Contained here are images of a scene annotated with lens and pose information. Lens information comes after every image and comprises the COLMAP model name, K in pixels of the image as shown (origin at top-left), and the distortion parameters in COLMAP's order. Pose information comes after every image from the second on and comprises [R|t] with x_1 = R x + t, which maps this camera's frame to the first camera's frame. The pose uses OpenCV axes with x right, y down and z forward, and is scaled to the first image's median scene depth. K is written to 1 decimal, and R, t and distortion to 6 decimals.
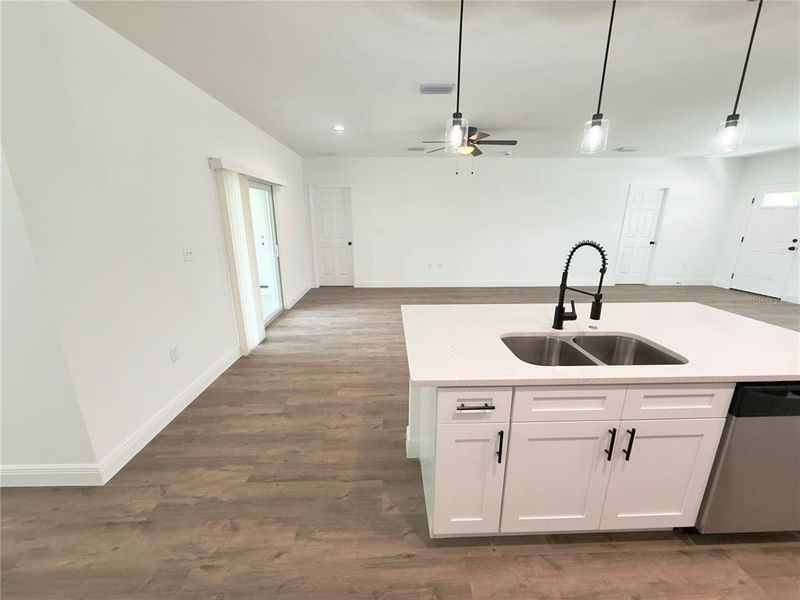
lens RADIAL K [[319.9, 0, 399.4], [0, 319.9, 302.9], [0, 0, 1]] dist [-0.001067, 0.000502]
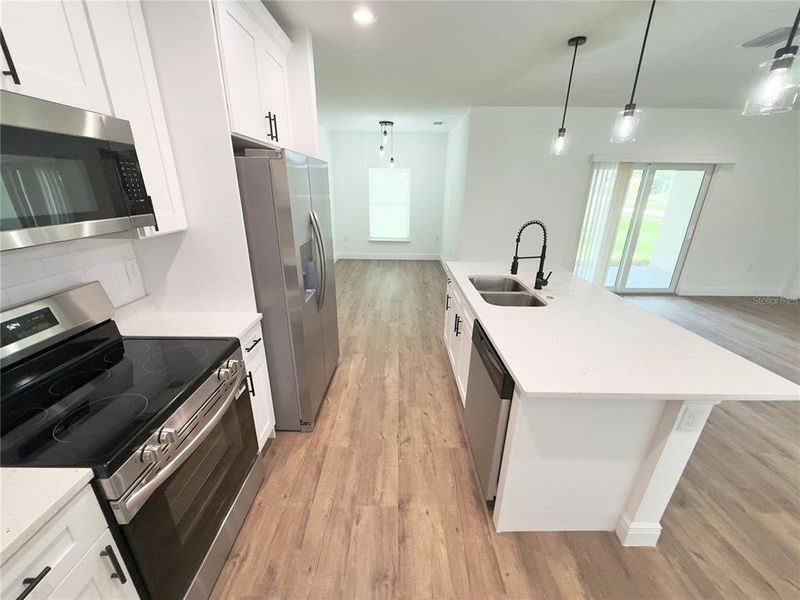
lens RADIAL K [[318.0, 0, 398.8], [0, 318.0, 299.0], [0, 0, 1]] dist [0.001733, 0.000360]
pose [[-0.032591, 0.332953, -0.942380, 1.948020], [-0.276384, 0.903111, 0.328637, -0.170786], [0.960495, 0.271169, 0.062589, 0.417938]]
